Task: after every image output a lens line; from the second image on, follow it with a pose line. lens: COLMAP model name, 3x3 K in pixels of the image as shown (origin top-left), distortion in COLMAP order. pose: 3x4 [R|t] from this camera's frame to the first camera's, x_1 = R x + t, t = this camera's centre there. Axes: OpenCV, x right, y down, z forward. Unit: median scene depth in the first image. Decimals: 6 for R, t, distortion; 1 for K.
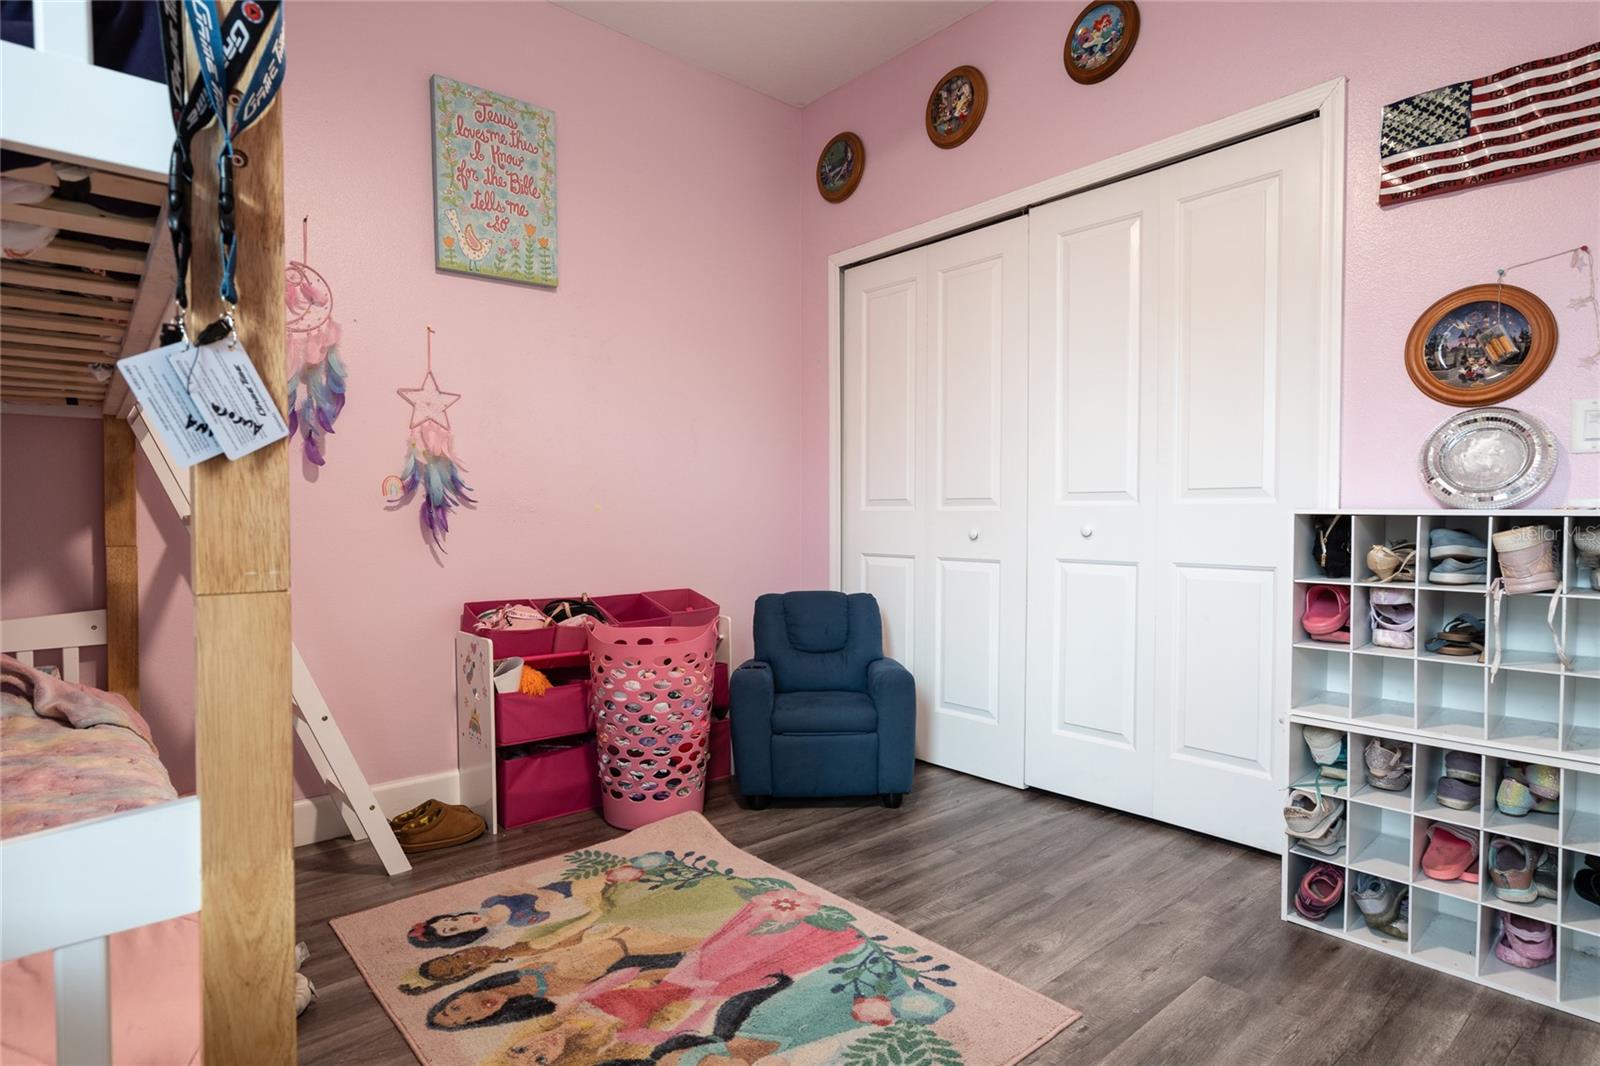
lens RADIAL K [[839.3, 0, 786.0], [0, 839.3, 531.9], [0, 0, 1]] dist [0.003739, 0.001440]
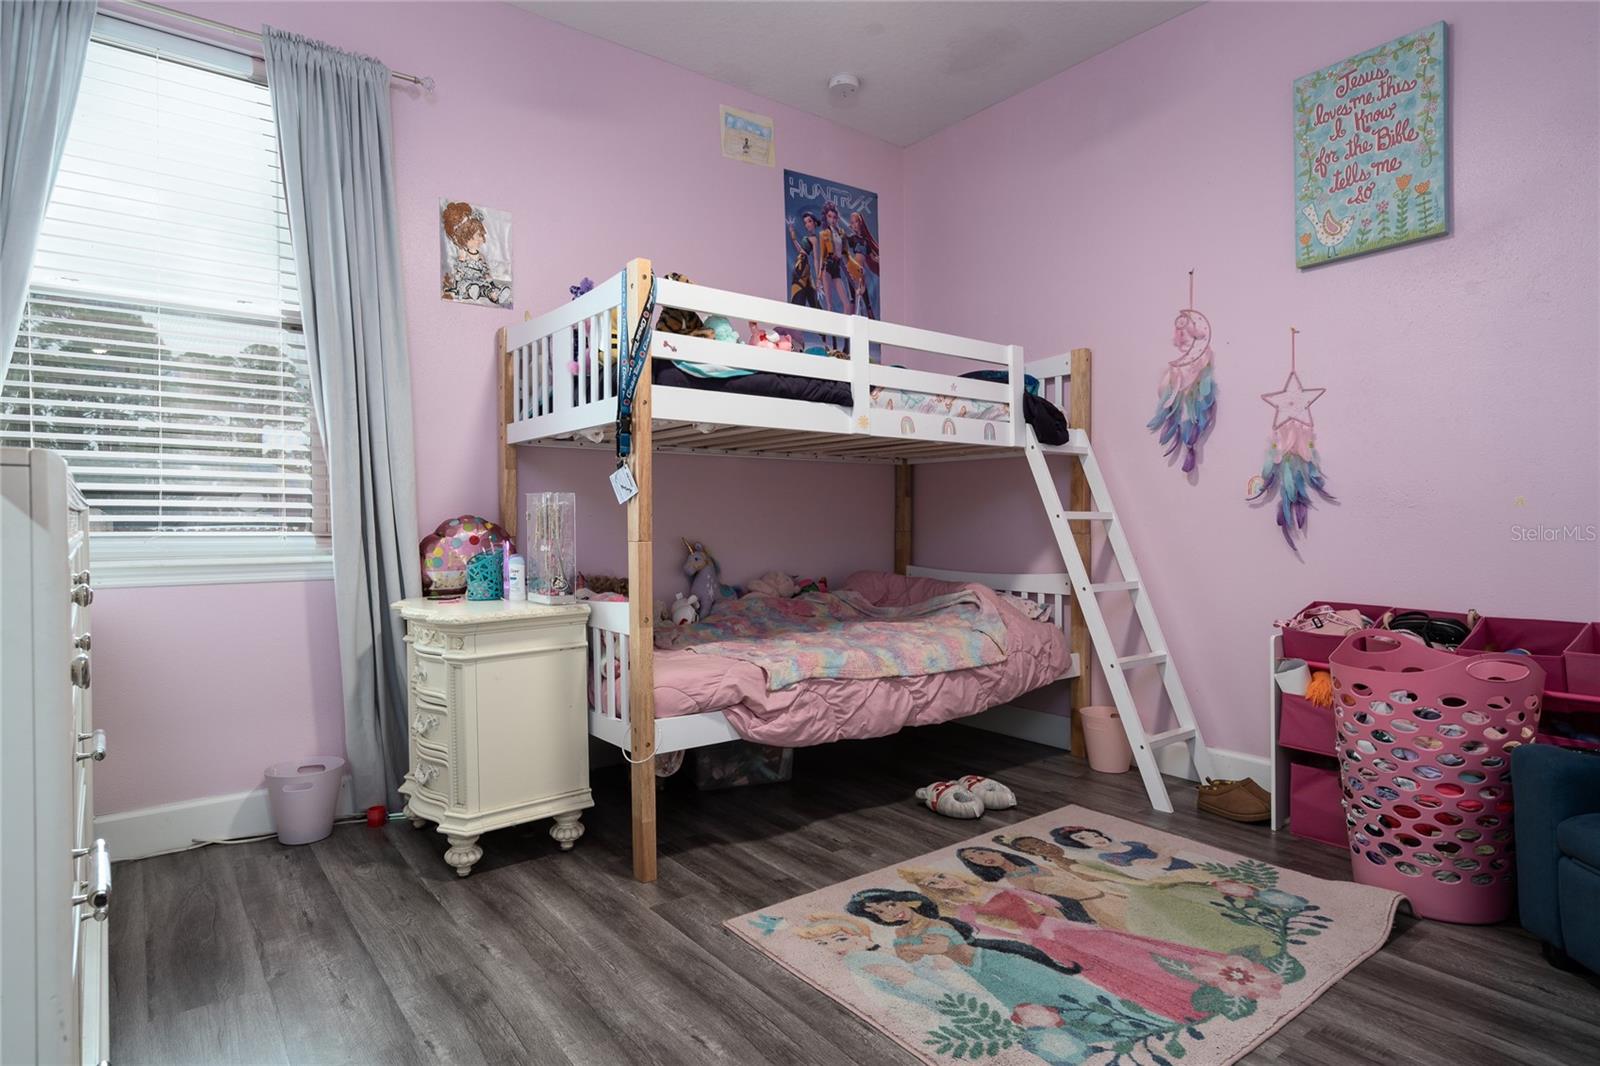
lens RADIAL K [[839.3, 0, 786.5], [0, 839.3, 533.6], [0, 0, 1]] dist [0.003739, 0.001440]
pose [[-0.051913, 0.020099, -0.998449, 0.820785], [-0.014055, 0.999684, 0.020855, -0.008134], [0.998553, 0.015116, -0.051614, 0.565300]]
